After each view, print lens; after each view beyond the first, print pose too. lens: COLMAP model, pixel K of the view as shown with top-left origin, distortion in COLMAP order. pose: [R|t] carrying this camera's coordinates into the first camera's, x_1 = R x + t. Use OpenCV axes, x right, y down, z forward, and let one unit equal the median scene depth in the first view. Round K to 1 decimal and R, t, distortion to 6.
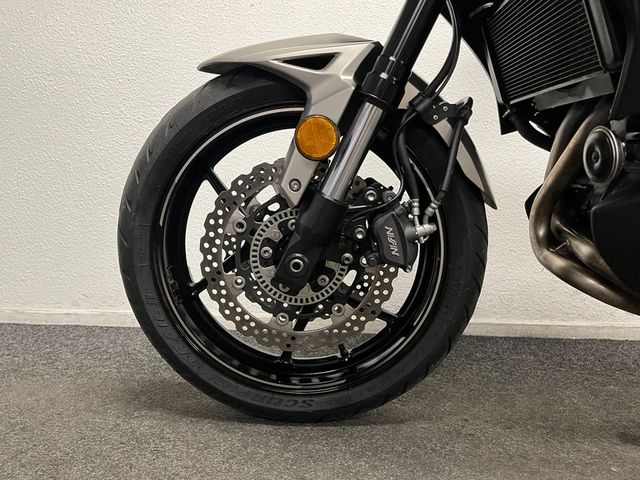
lens RADIAL K [[489.4, 0, 320.0], [0, 489.4, 236.5], [0, 0, 1]] dist [0.070824, -0.100022]
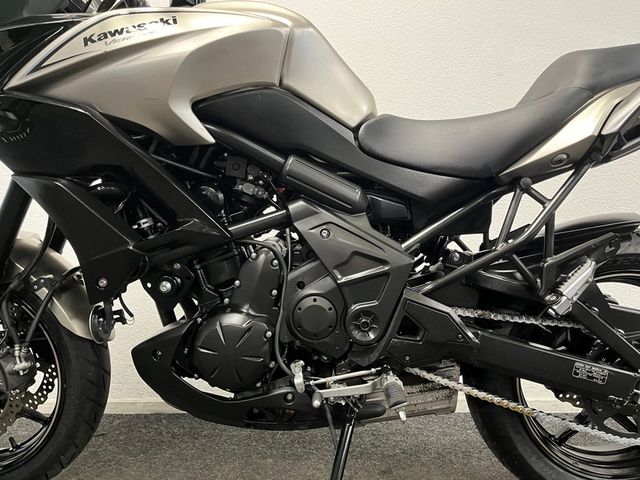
lens RADIAL K [[489.4, 0, 324.8], [0, 489.4, 235.3], [0, 0, 1]] dist [0.070824, -0.100022]
pose [[0.999558, -0.022073, 0.019893, 0.944975], [0.023667, 0.996197, -0.083852, -0.221453], [-0.017967, 0.084286, 0.996280, -0.446478]]
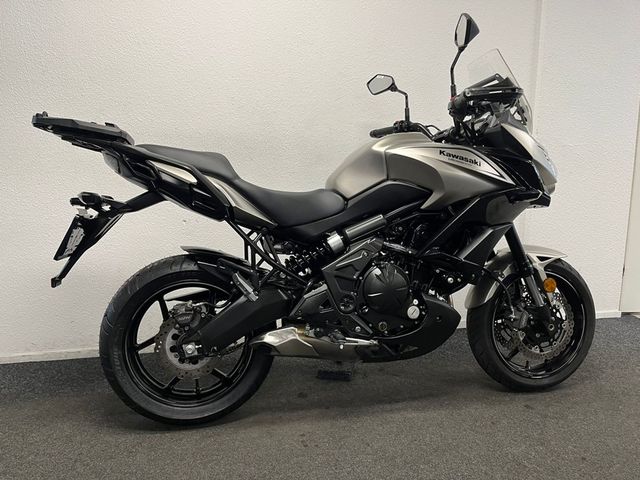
lens RADIAL K [[489.4, 0, 317.6], [0, 489.4, 241.0], [0, 0, 1]] dist [0.070824, -0.100022]
pose [[0.970506, -0.055119, 0.234689, 0.147541], [0.030329, 0.993693, 0.107956, -0.673287], [-0.239160, -0.097654, 0.966057, -1.446732]]
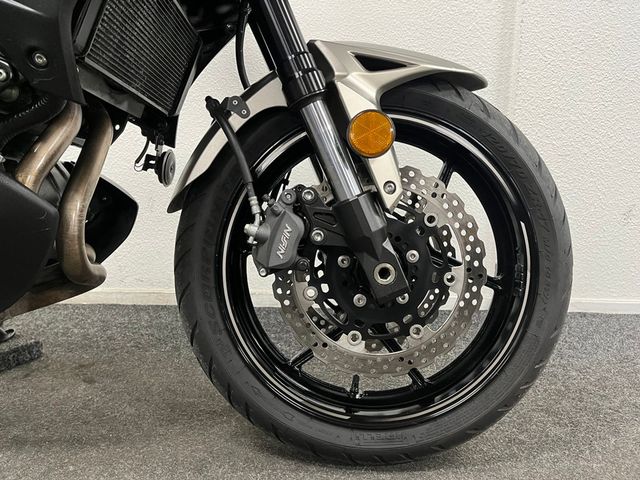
lens RADIAL K [[489.4, 0, 319.5], [0, 489.4, 238.1], [0, 0, 1]] dist [0.070824, -0.100022]
pose [[0.999693, -0.004415, 0.024395, 1.762171], [0.002259, 0.996146, 0.087687, -0.050146], [-0.024688, -0.087605, 0.995849, -0.109887]]
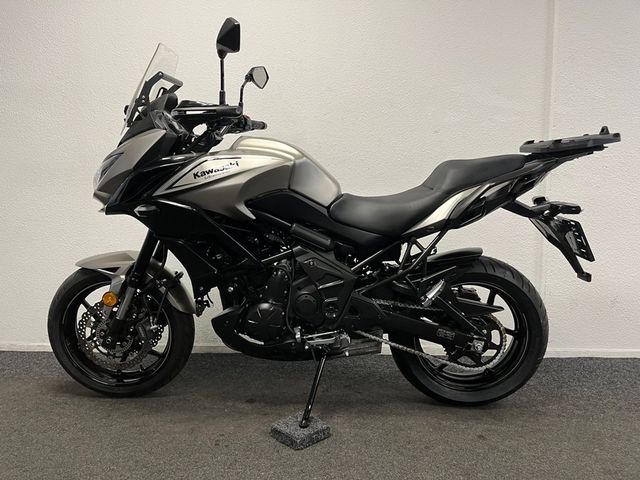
lens RADIAL K [[489.4, 0, 319.7], [0, 489.4, 240.5], [0, 0, 1]] dist [0.070824, -0.100022]
pose [[0.999866, -0.016317, 0.001010, 1.007067], [0.016285, 0.999520, 0.026370, -0.491891], [-0.001440, -0.026350, 0.999652, -1.565693]]
